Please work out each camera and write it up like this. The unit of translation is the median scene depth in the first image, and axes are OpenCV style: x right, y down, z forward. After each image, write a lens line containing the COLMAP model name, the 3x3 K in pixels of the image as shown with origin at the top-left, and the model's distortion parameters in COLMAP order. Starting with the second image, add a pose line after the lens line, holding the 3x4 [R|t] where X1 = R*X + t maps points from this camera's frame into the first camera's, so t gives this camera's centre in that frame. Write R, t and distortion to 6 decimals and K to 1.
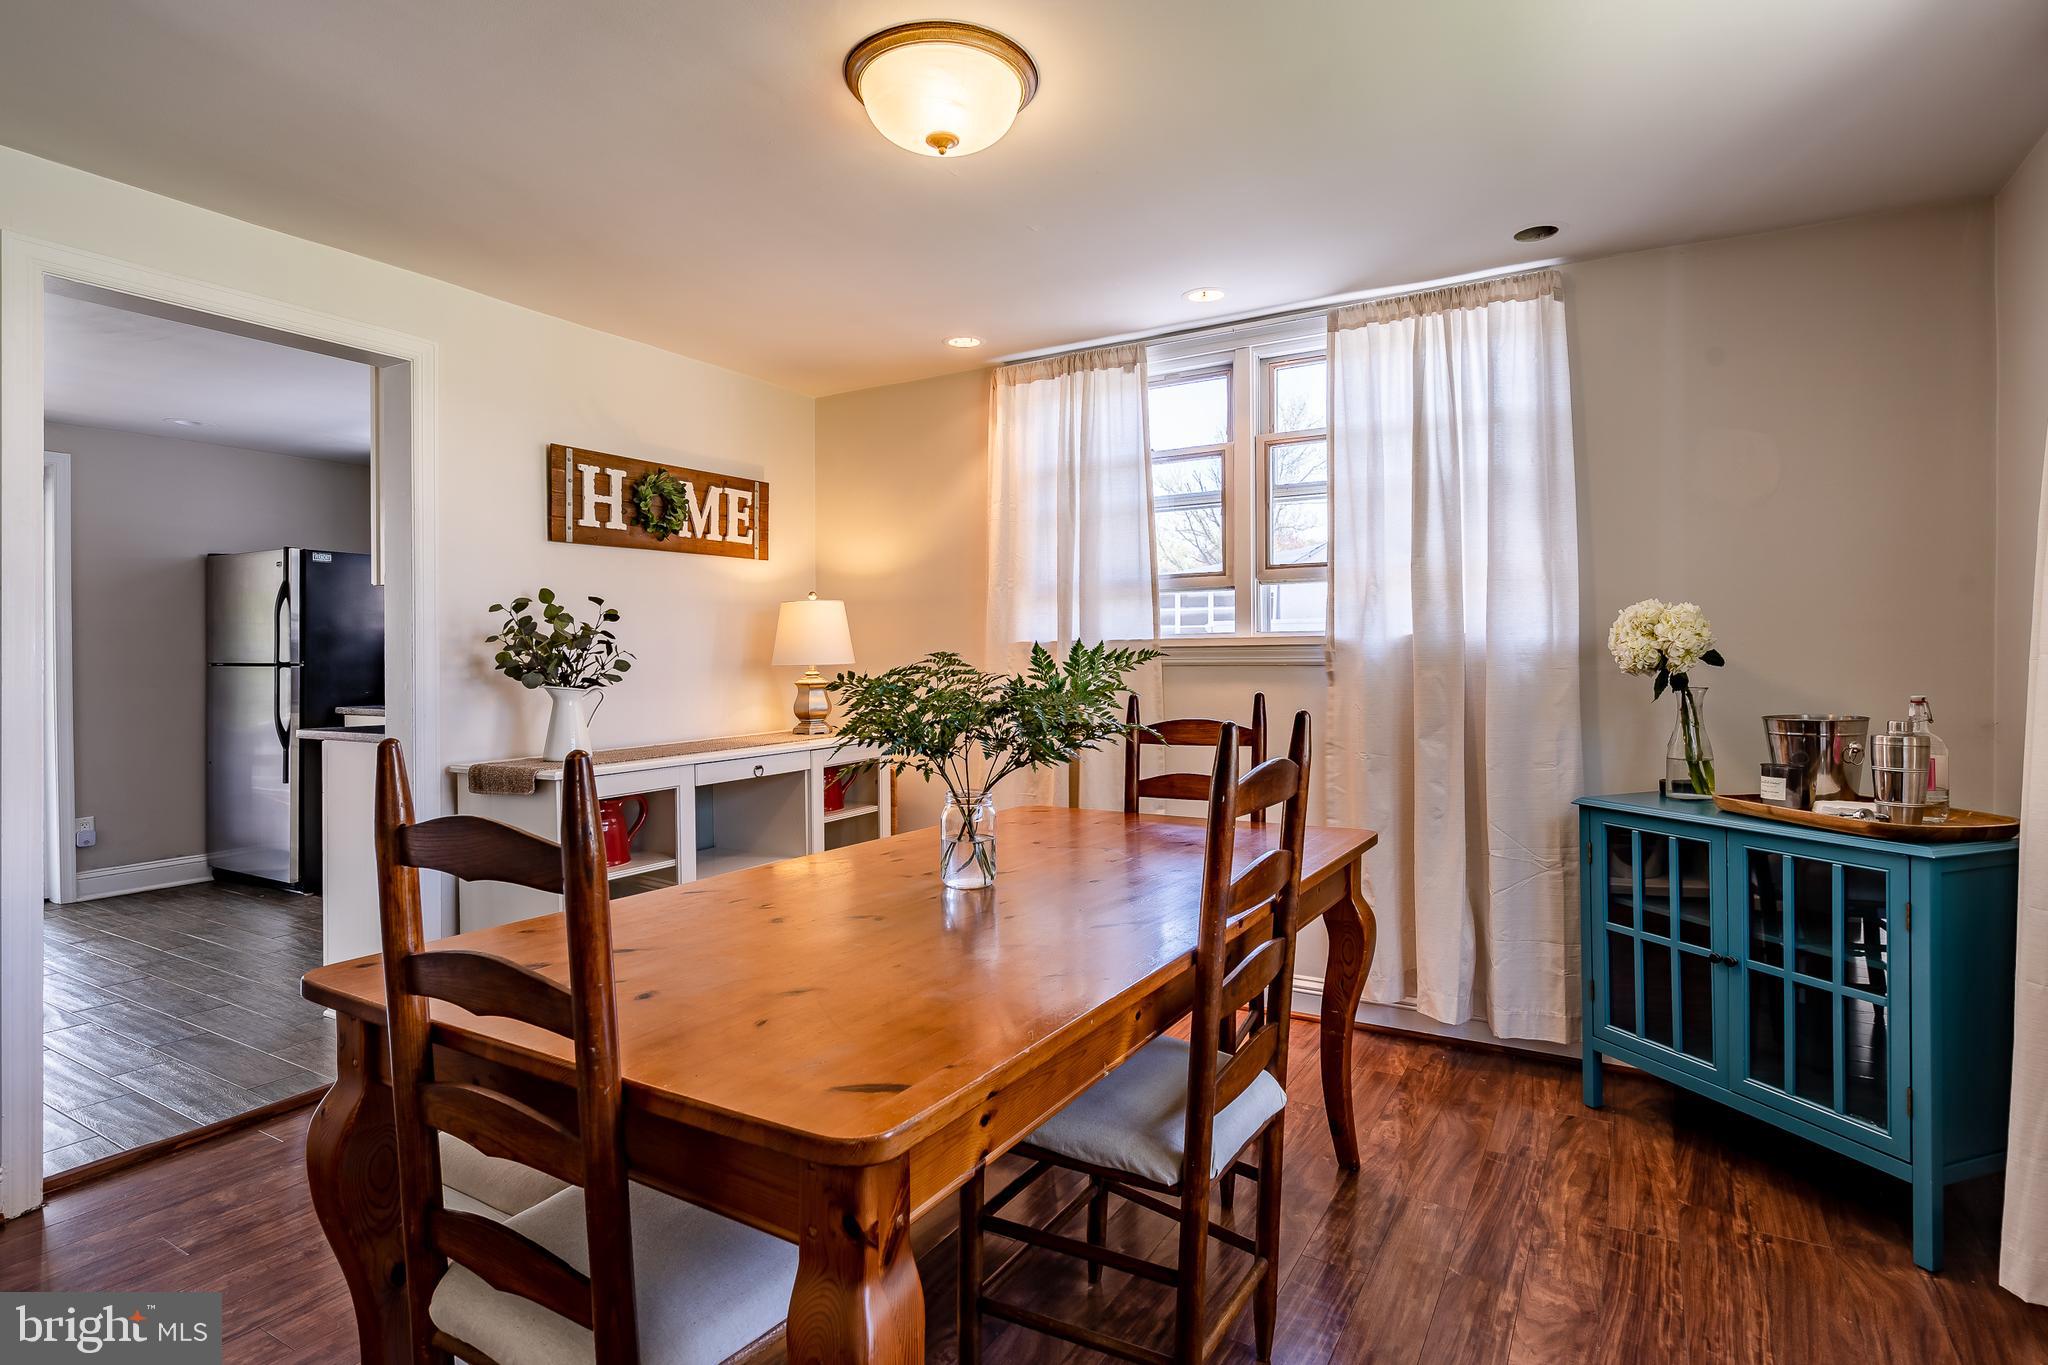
lens RADIAL K [[1068.8, 0, 1019.3], [0, 1068.8, 667.6], [0, 0, 1]] dist [-0.001010, 0.001885]
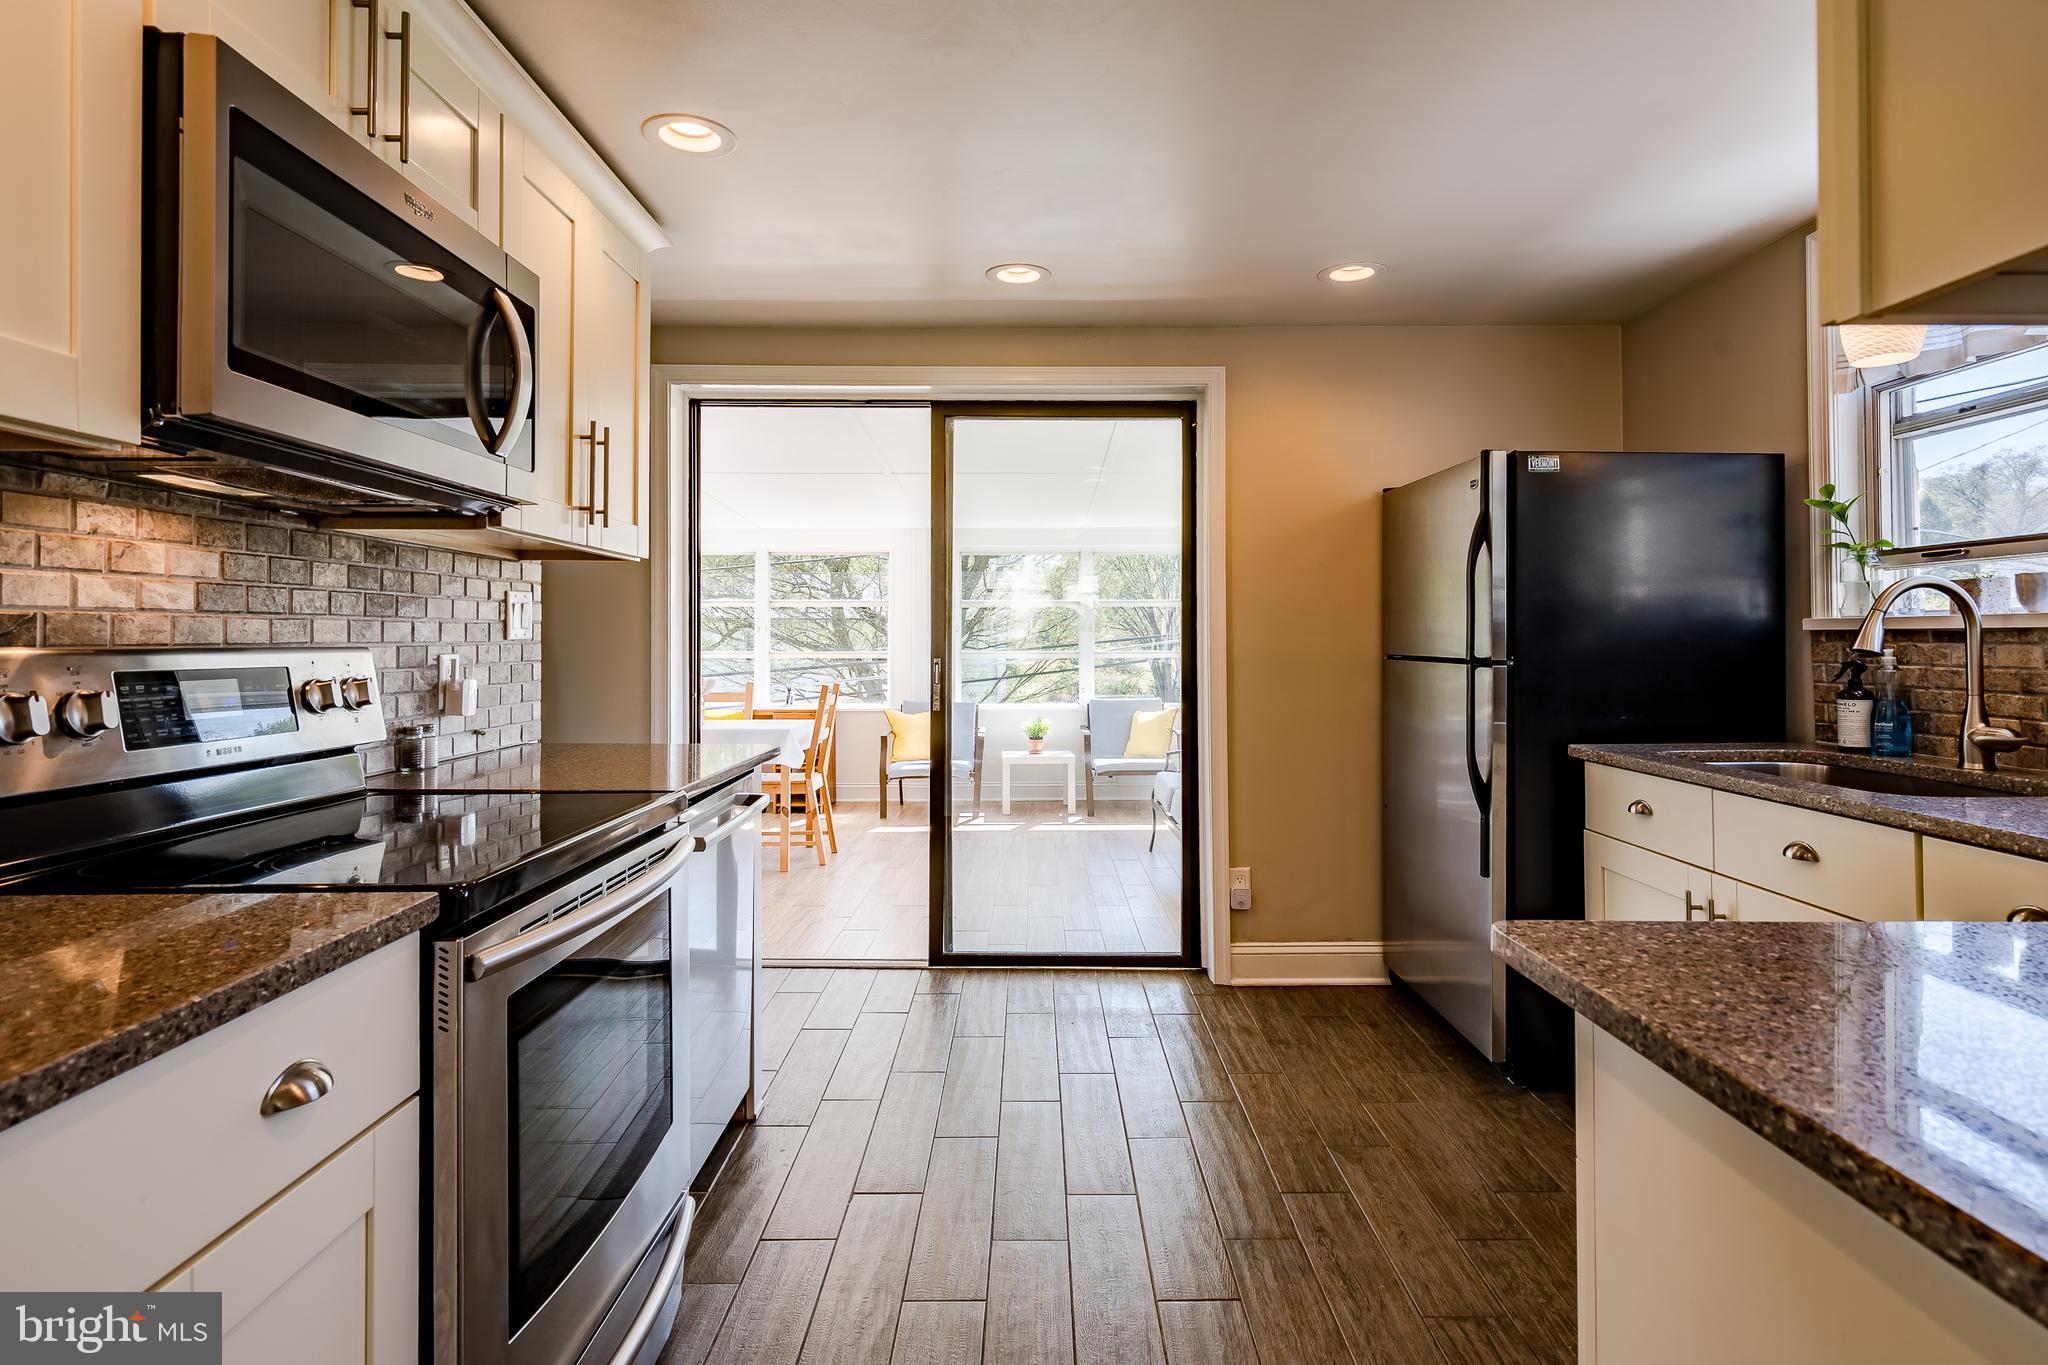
lens RADIAL K [[1068.8, 0, 1032.4], [0, 1068.8, 622.7], [0, 0, 1]] dist [-0.001010, 0.001885]
pose [[0.518785, -0.011804, -0.854823, -0.448937], [-0.006093, 0.999828, -0.017504, -0.016332], [0.854883, 0.014289, 0.518624, 0.688409]]
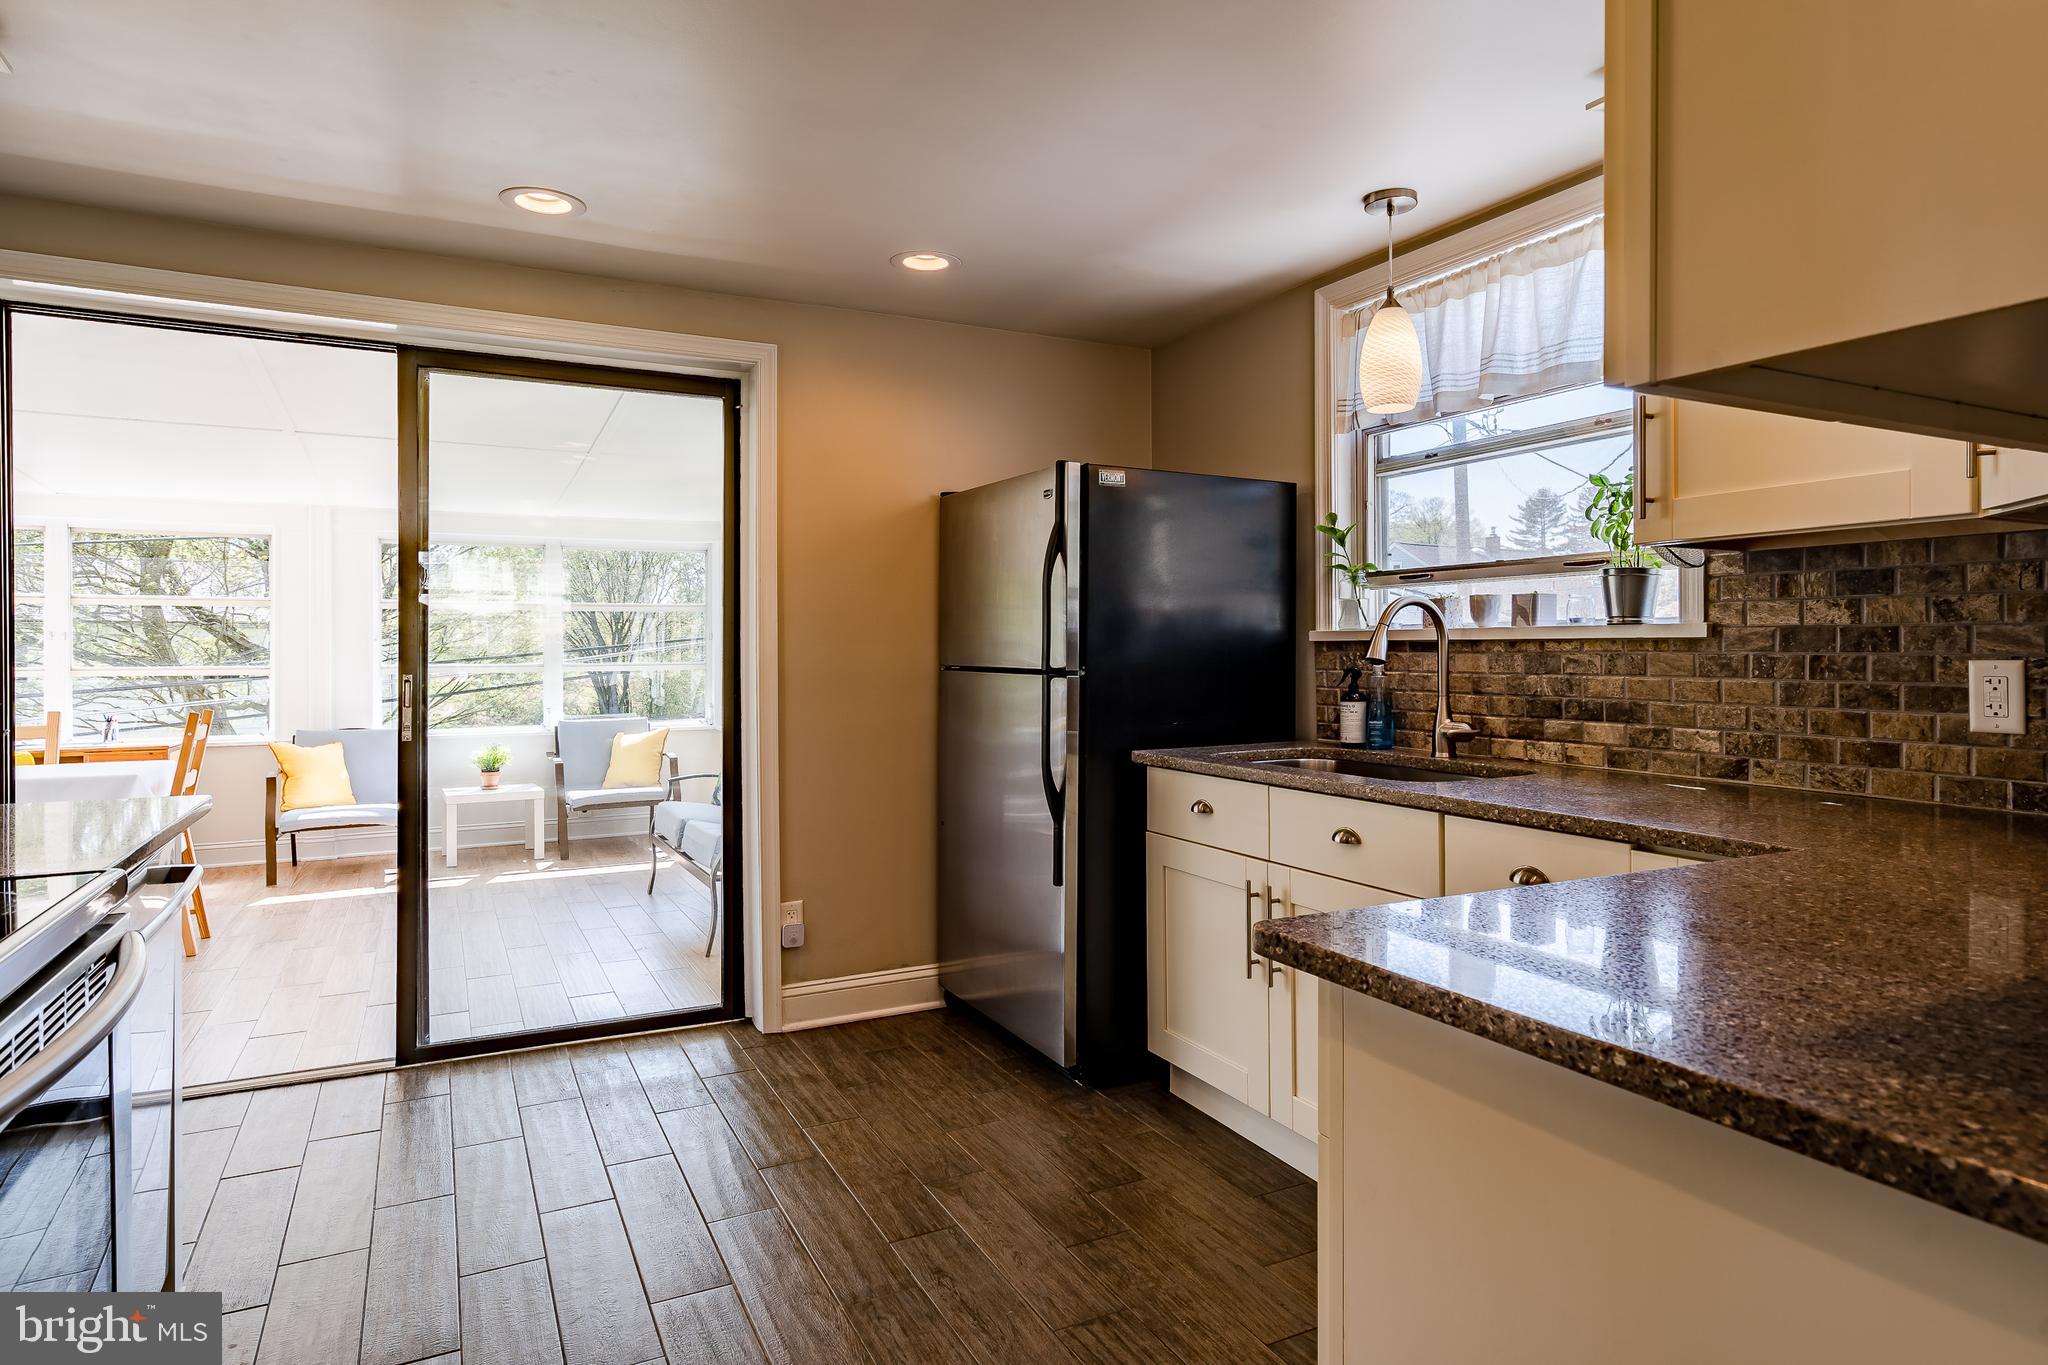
lens RADIAL K [[1172.8, 0, 1035.4], [0, 1172.8, 649.5], [0, 0, 1]] dist [-0.002280, 0.006076]
pose [[0.852927, 0.000736, -0.522029, -0.509396], [-0.003089, 0.999989, -0.003638, -0.016722], [0.522020, 0.004715, 0.852920, 0.635713]]
